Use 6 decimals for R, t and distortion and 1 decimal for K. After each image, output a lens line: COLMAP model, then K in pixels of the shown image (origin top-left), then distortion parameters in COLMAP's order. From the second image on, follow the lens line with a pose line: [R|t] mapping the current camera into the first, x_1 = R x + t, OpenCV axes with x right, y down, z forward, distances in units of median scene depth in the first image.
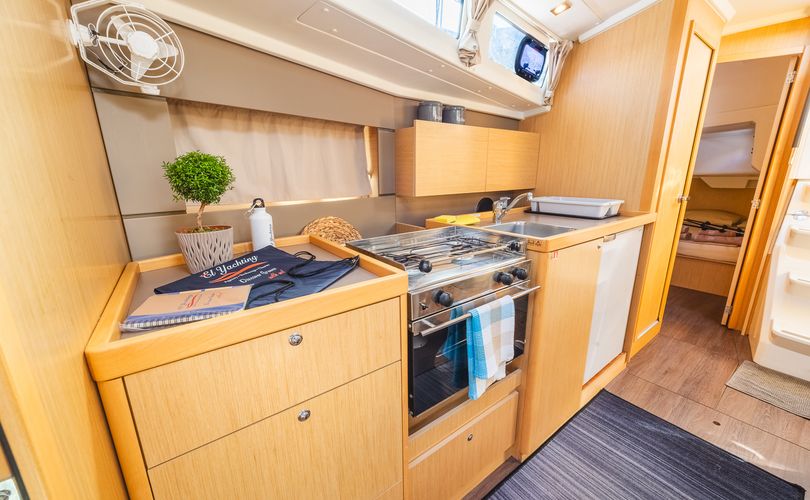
lens RADIAL K [[311.2, 0, 405.0], [0, 311.2, 250.0], [0, 0, 1]] dist [-0.000479, 0.000101]
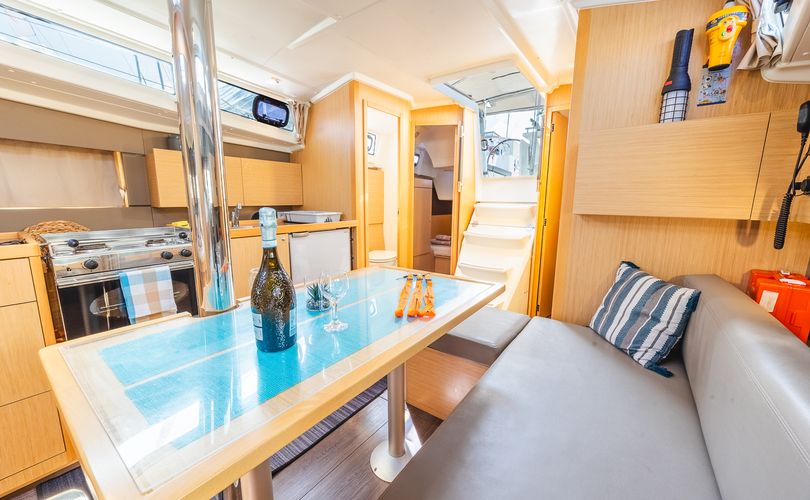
lens RADIAL K [[311.2, 0, 405.0], [0, 311.2, 250.0], [0, 0, 1]] dist [-0.000479, 0.000101]
pose [[0.954599, -0.029094, 0.296471, 0.571910], [0.052359, 0.996113, -0.070837, 0.136278], [-0.293258, 0.083143, 0.952411, -0.460149]]
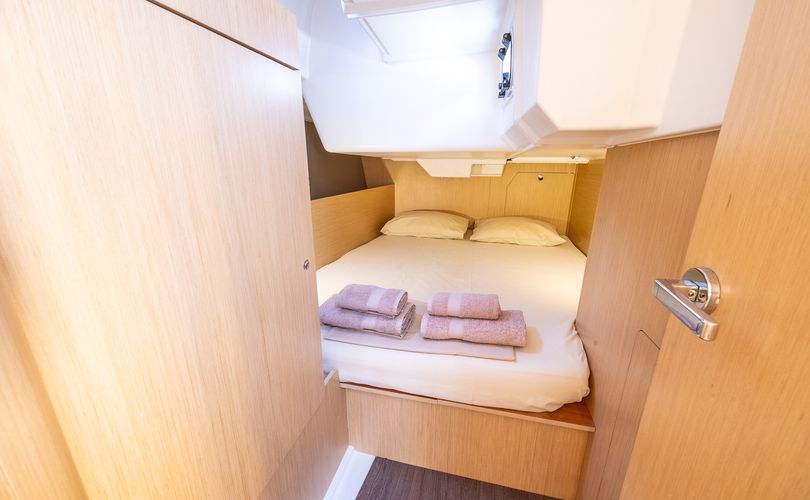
lens RADIAL K [[311.2, 0, 405.0], [0, 311.2, 250.0], [0, 0, 1]] dist [-0.000479, 0.000101]
pose [[0.775880, -0.159995, 0.610256, 1.322789], [0.140567, 0.986833, 0.080008, -0.277431], [-0.615022, 0.023705, 0.788154, 1.336305]]
